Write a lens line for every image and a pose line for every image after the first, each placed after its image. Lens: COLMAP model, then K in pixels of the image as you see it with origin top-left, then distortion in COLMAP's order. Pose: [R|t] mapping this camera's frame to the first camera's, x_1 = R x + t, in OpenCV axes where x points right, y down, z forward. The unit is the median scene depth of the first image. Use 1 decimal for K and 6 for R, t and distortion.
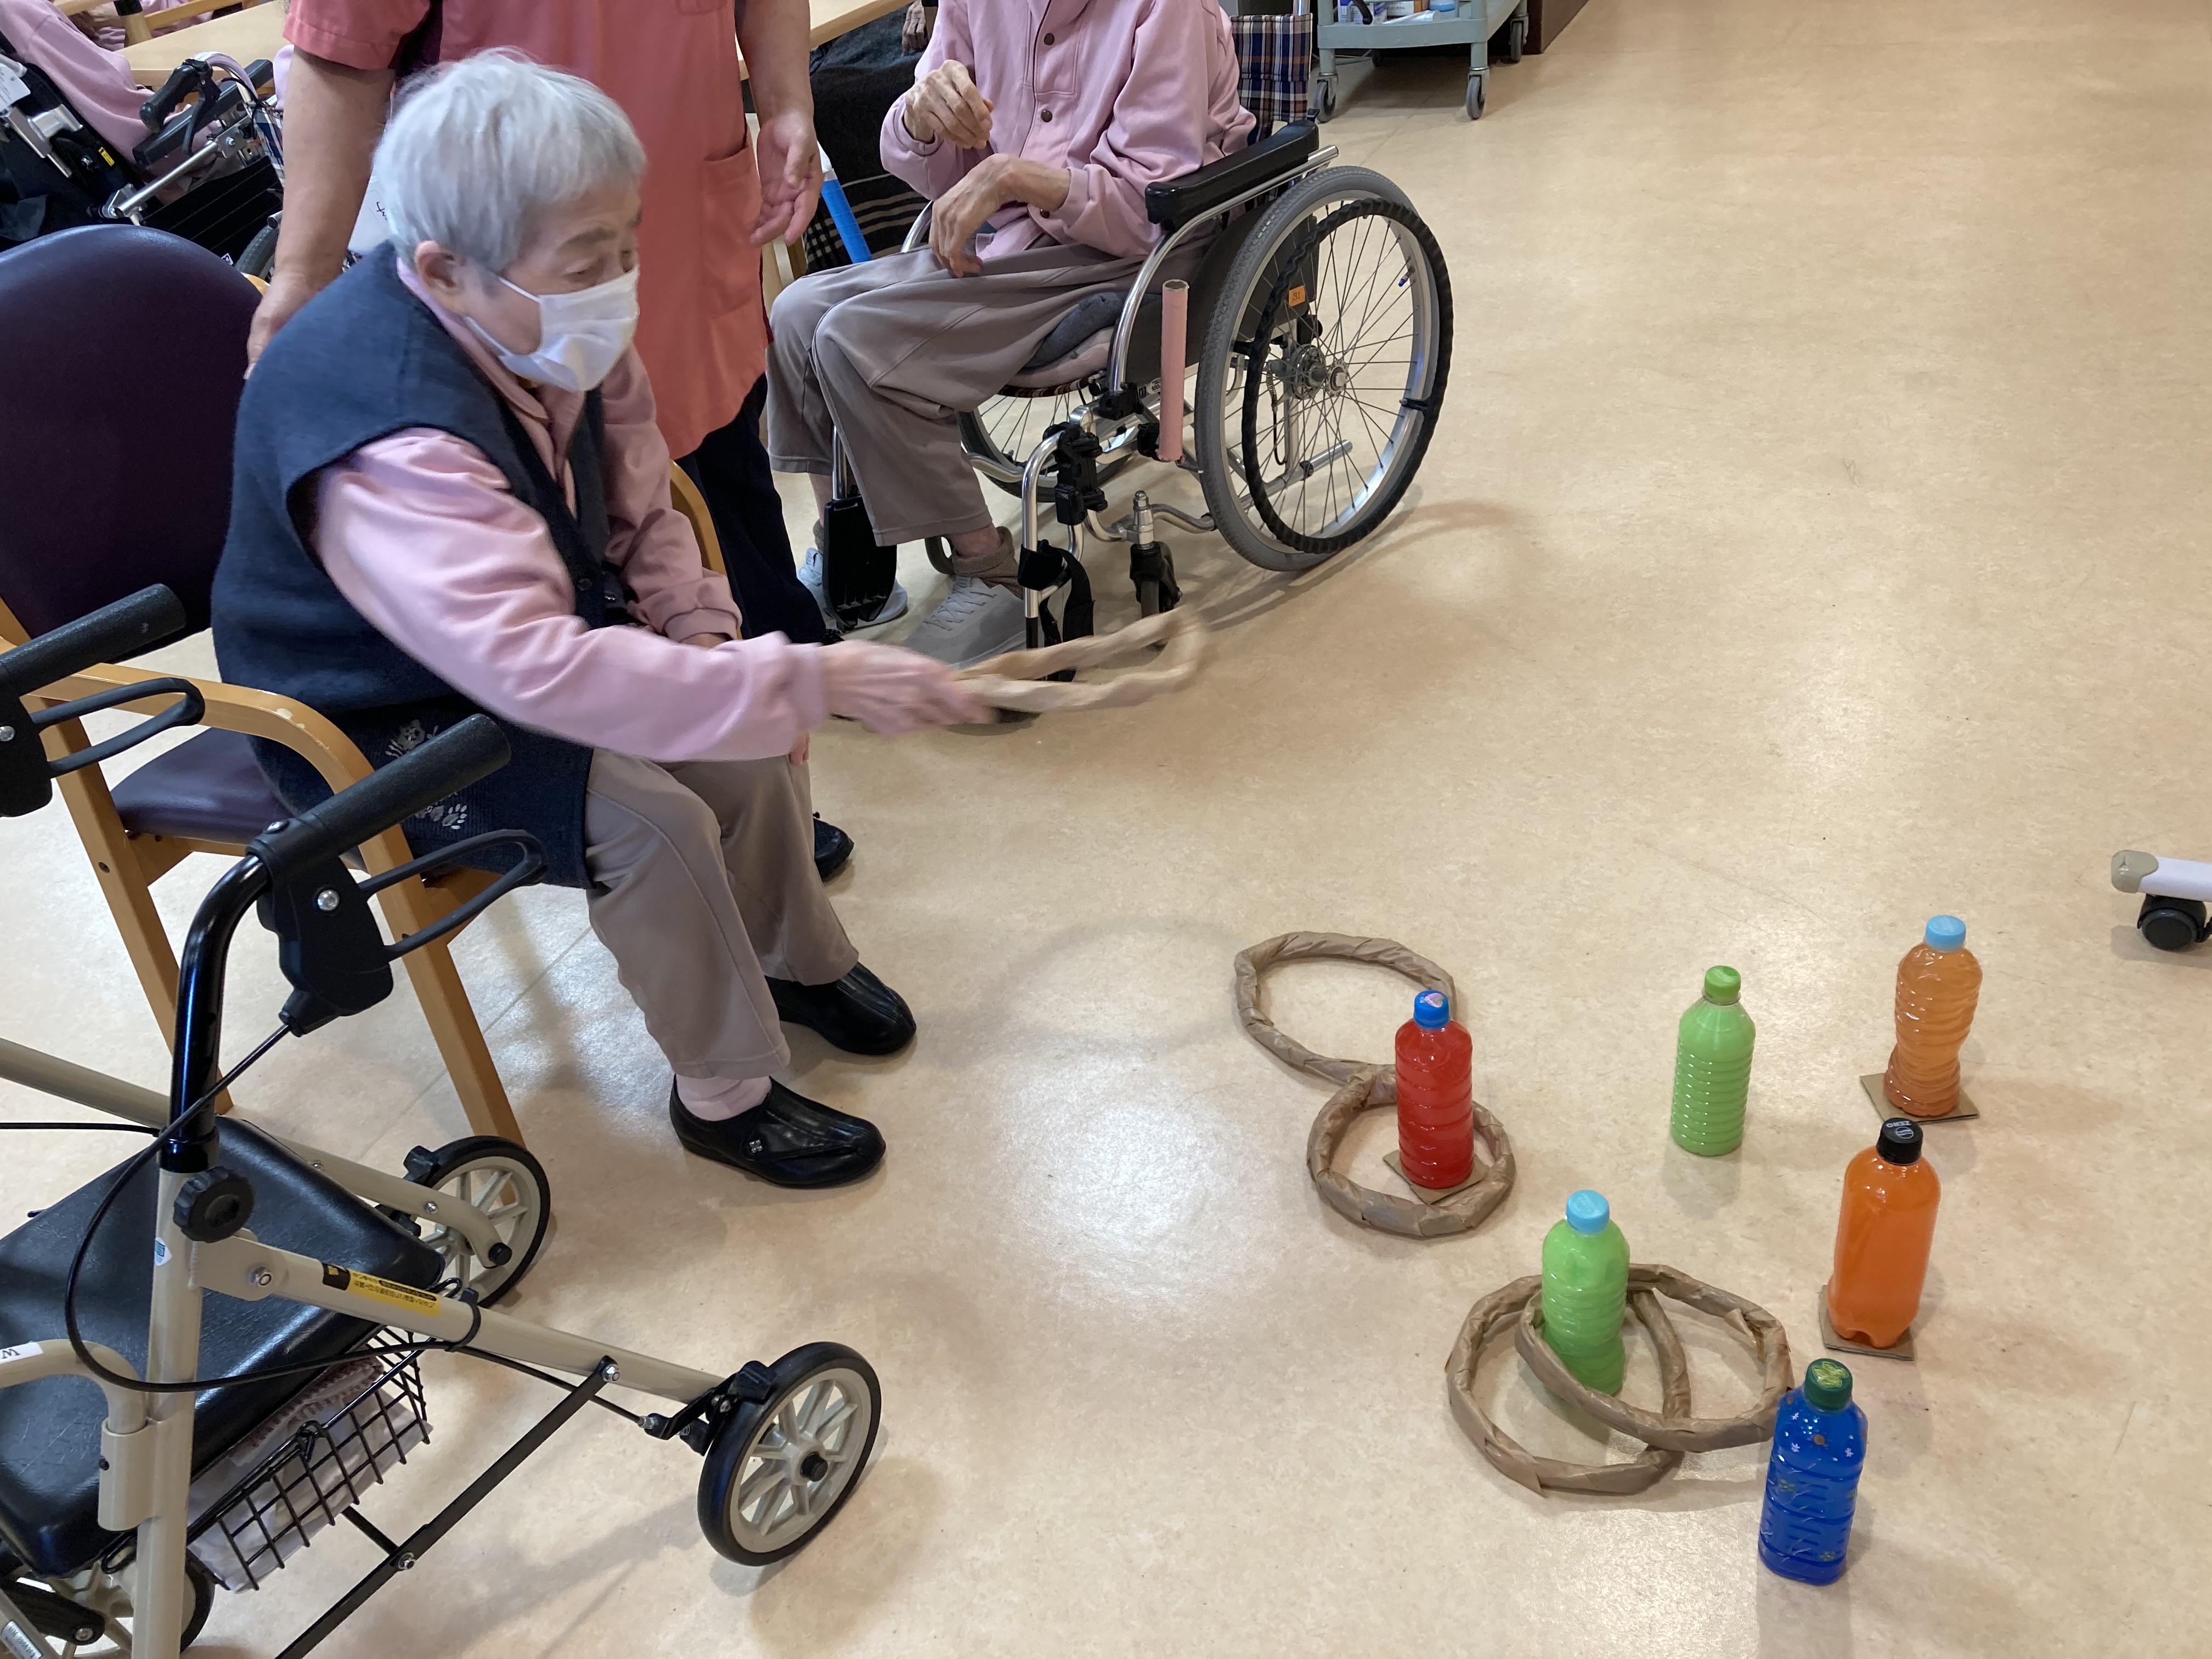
lens RADIAL K [[1862.9, 0, 1106.0], [0, 1862.9, 829.5], [0, 0, 1]] dist [0.025397, -0.083789]
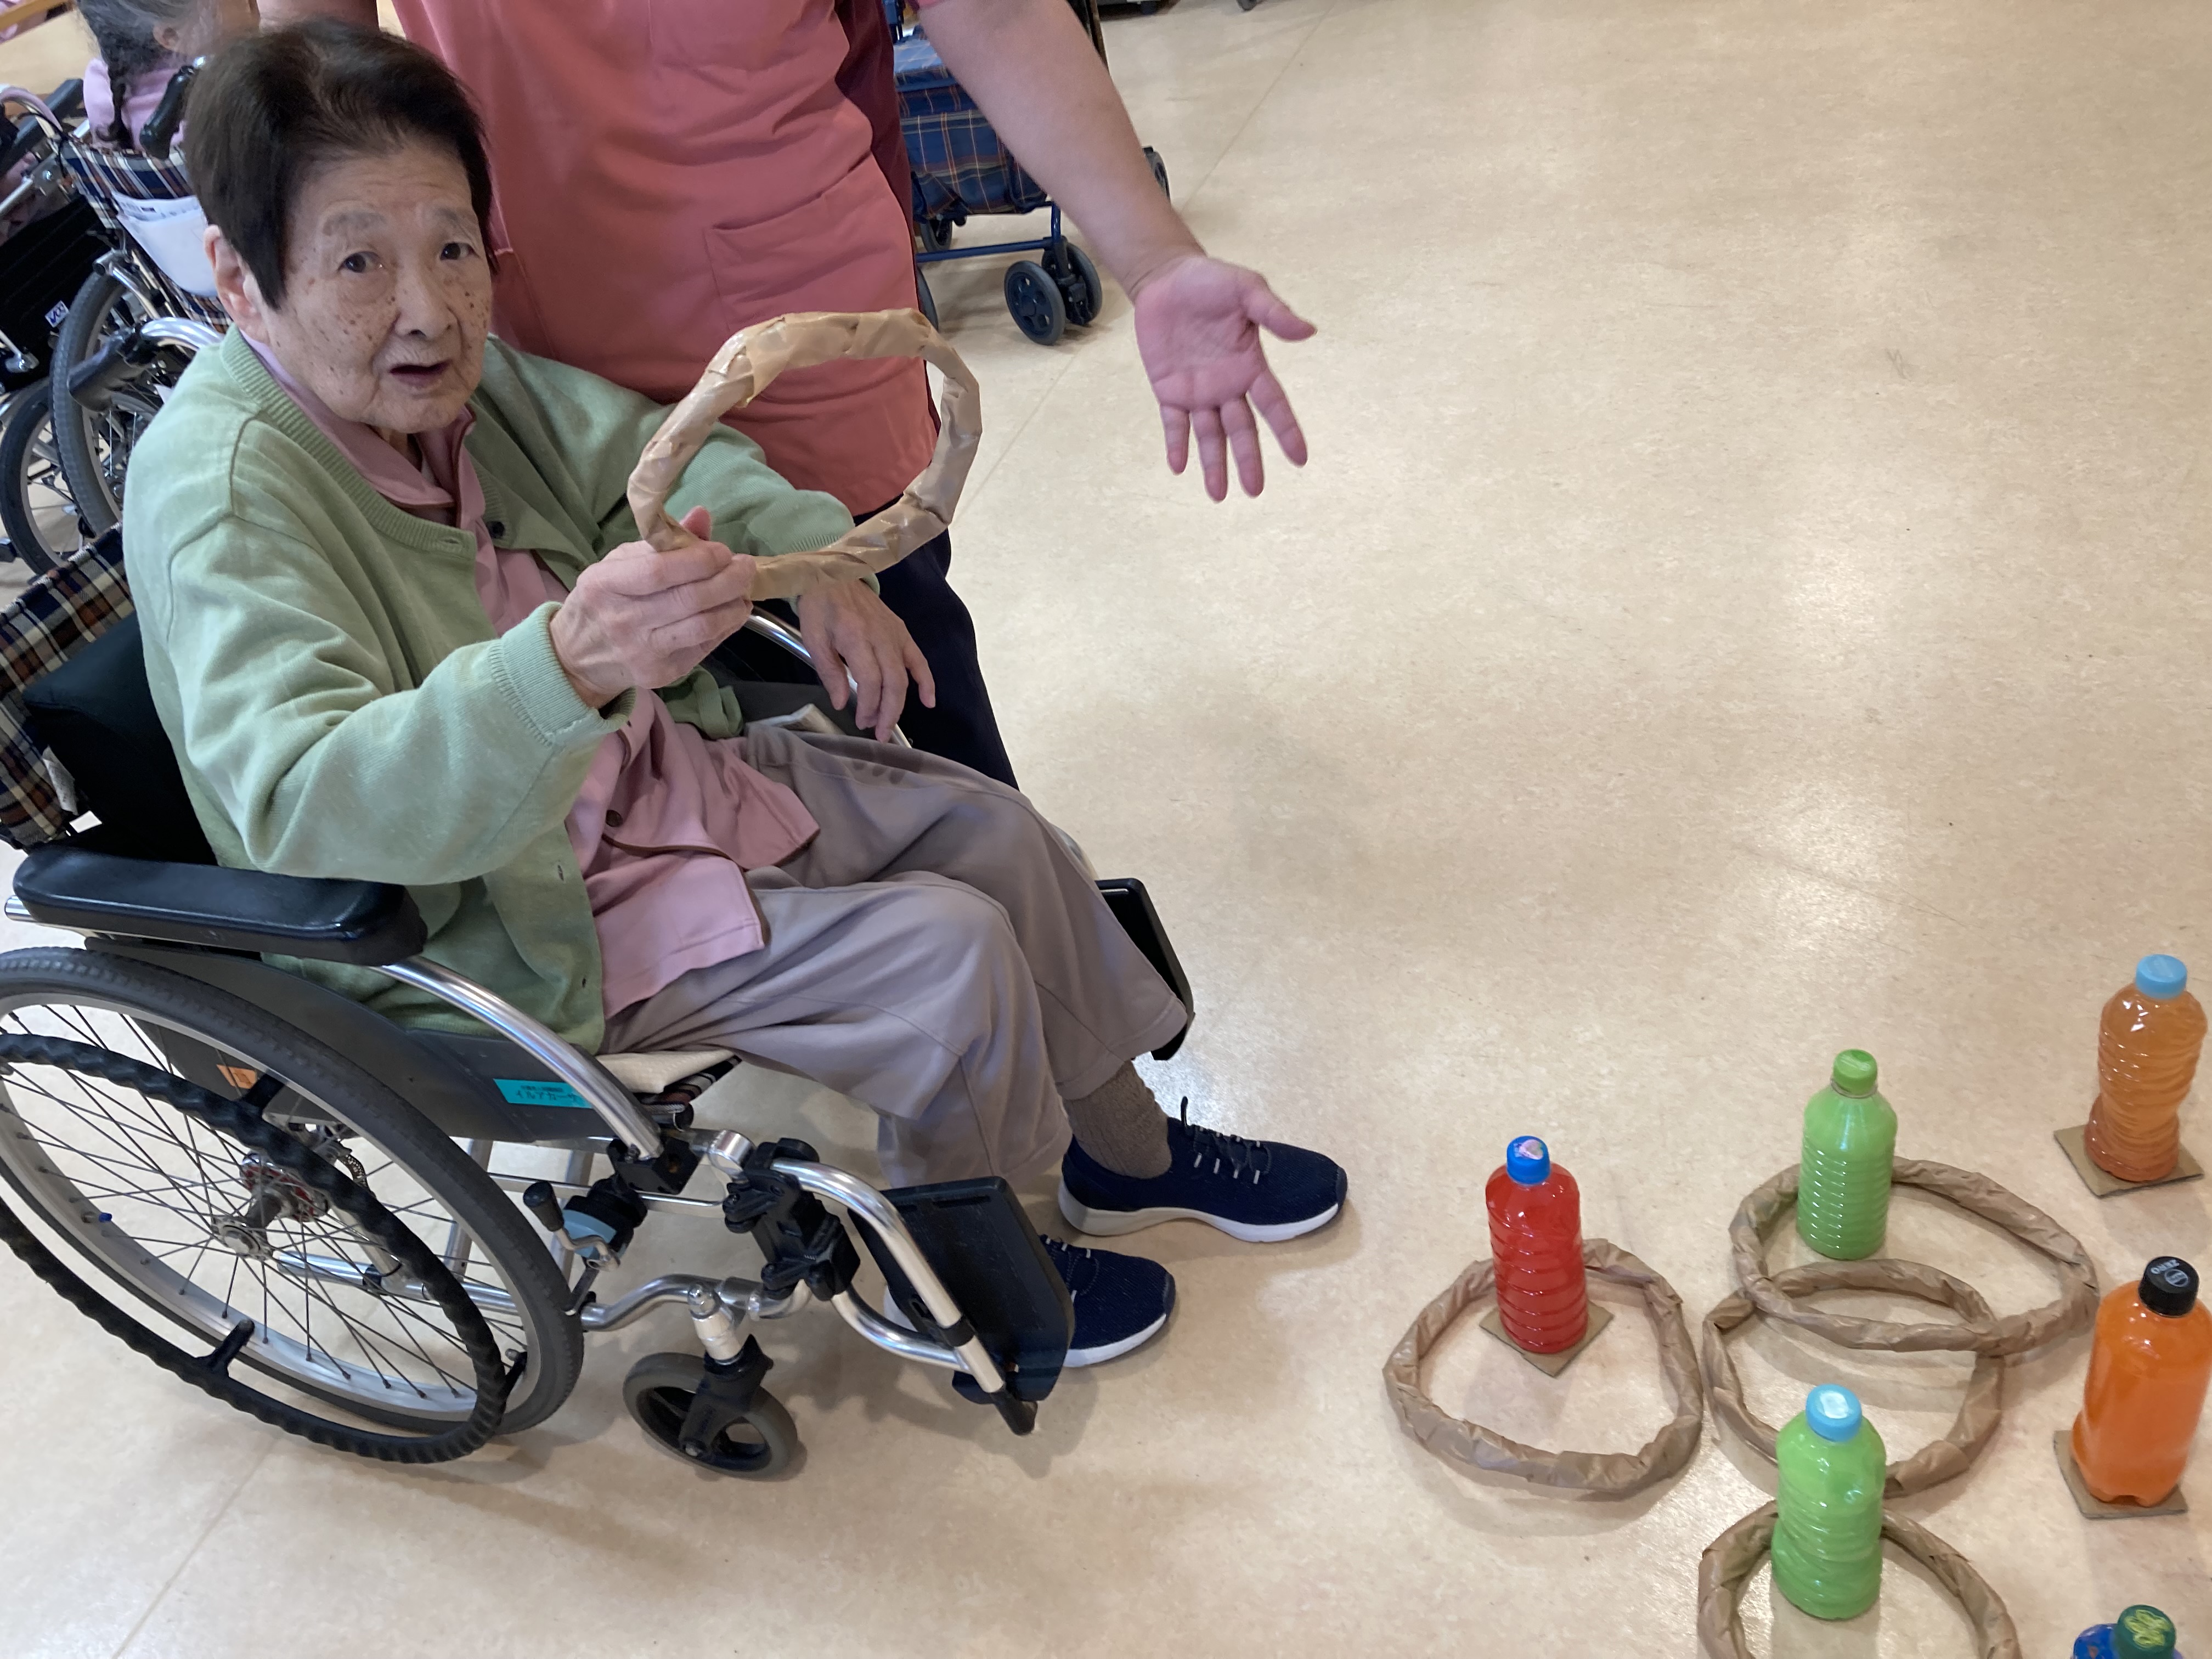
lens RADIAL K [[1844.6, 0, 1077.1], [0, 1844.6, 803.1], [0, 0, 1]] dist [0.008400, -0.007377]
pose [[0.994355, -0.106105, -0.000781, -0.016923], [0.106019, 0.993192, 0.048268, -0.083048], [-0.004346, -0.048078, 0.998834, 0.132880]]
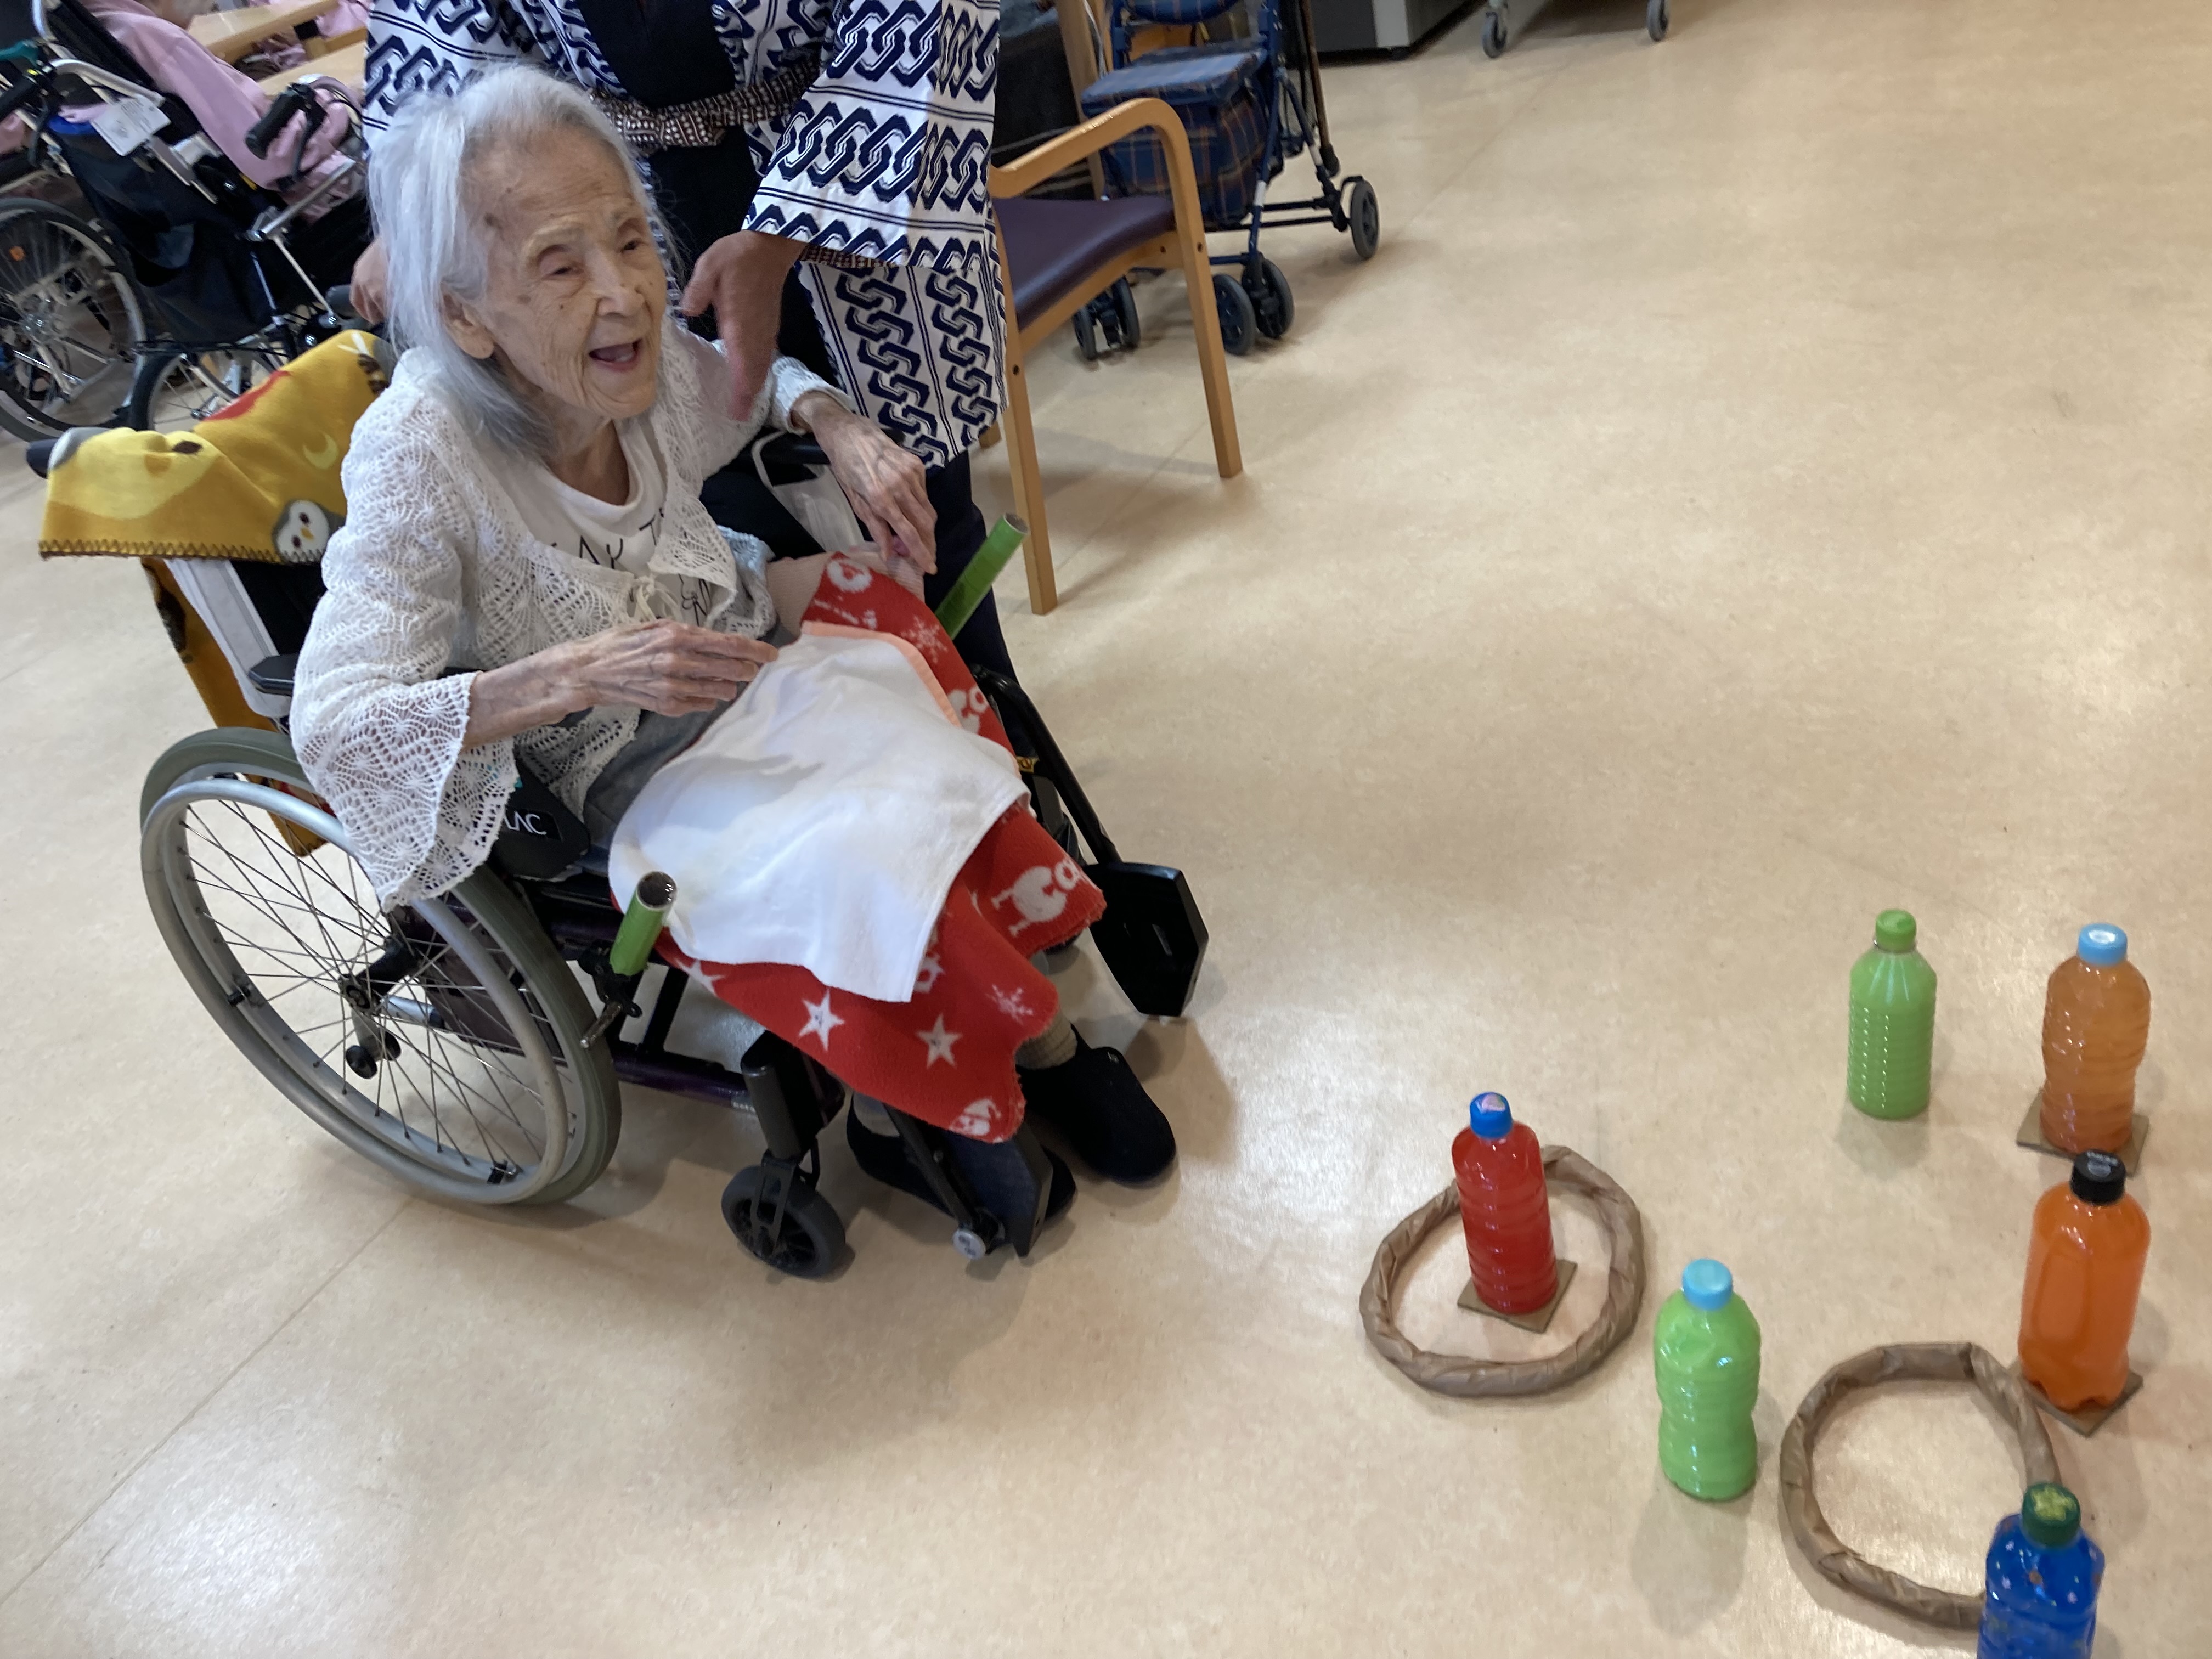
lens RADIAL K [[1844.6, 0, 1077.1], [0, 1844.6, 803.1], [0, 0, 1]] dist [0.008400, -0.007377]
pose [[0.989176, -0.019817, -0.145388, 0.071460], [0.021267, 0.999738, 0.008422, -0.022461], [0.145183, -0.011423, 0.989339, 0.065322]]
